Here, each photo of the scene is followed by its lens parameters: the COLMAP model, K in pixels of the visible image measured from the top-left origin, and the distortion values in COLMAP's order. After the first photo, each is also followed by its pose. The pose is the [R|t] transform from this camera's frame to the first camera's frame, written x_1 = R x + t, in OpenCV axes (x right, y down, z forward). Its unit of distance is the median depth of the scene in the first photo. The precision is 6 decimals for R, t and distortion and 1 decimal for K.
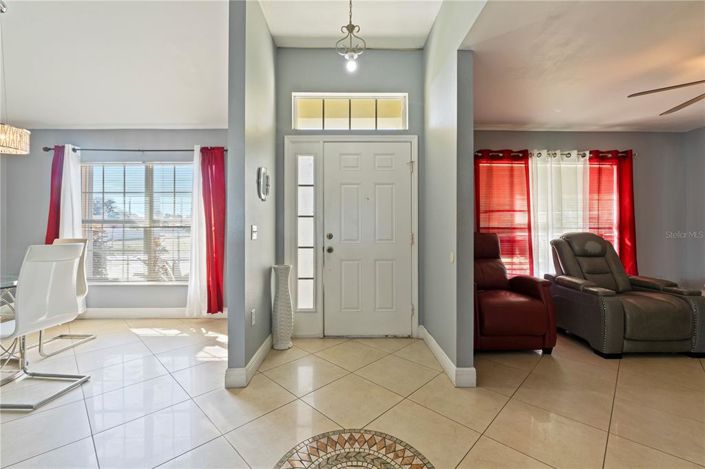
lens RADIAL K [[296.8, 0, 352.4], [0, 296.8, 227.2], [0, 0, 1]] dist [-0.011381, 0.000939]
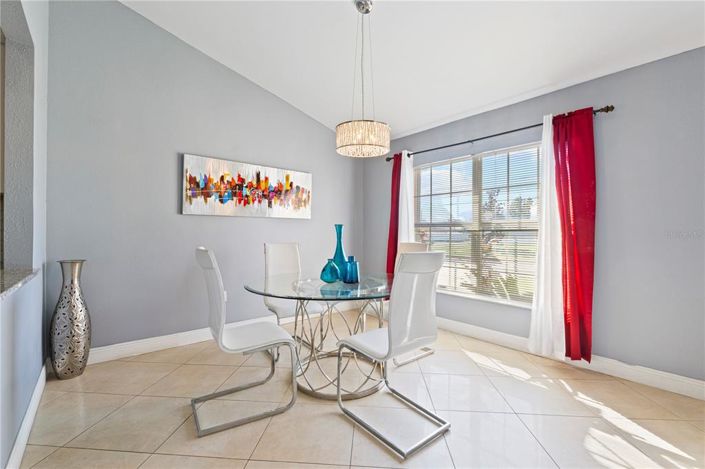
lens RADIAL K [[296.8, 0, 352.7], [0, 296.8, 233.1], [0, 0, 1]] dist [-0.011381, 0.000939]
pose [[0.643822, 0.006872, -0.765145, -0.280957], [0.001773, 0.999944, 0.010472, -0.003593], [0.765173, -0.008099, 0.643773, 0.184605]]
